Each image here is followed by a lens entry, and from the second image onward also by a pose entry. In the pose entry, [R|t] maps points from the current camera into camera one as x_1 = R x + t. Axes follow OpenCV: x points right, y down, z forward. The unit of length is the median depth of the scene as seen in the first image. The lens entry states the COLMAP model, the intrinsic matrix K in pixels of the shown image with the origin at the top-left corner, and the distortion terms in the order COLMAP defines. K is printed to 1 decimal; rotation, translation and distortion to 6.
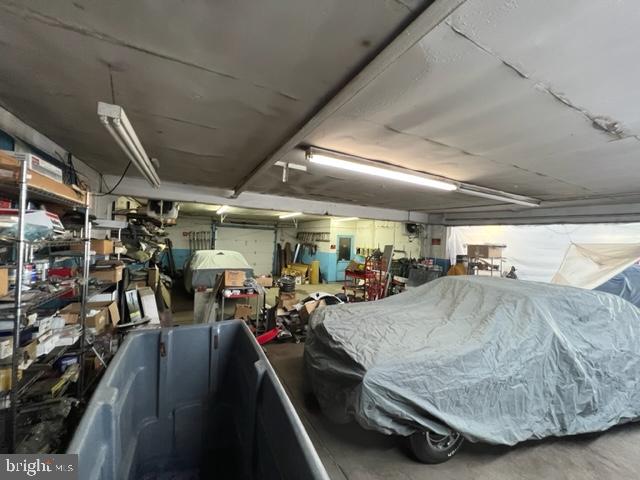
lens RADIAL K [[255.4, 0, 317.1], [0, 255.4, 243.2], [0, 0, 1]] dist [-0.003366, -0.000077]
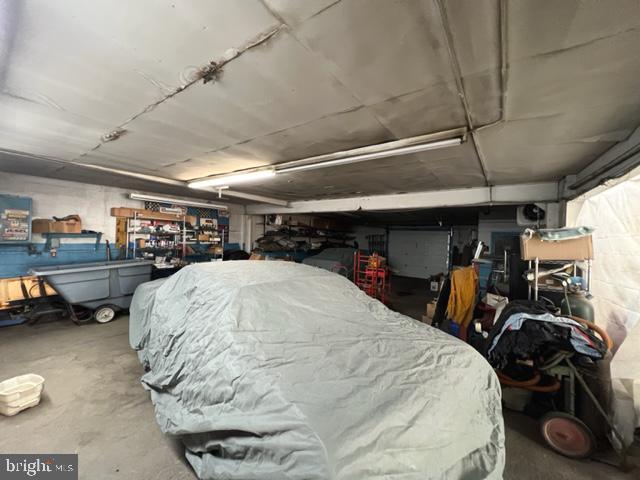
lens RADIAL K [[255.4, 0, 316.1], [0, 255.4, 235.5], [0, 0, 1]] dist [-0.003366, -0.000077]
pose [[0.453332, -0.035563, -0.890632, 1.027402], [-0.022367, 0.998435, -0.051253, 0.052512], [0.891061, 0.043155, 0.451827, 0.491102]]
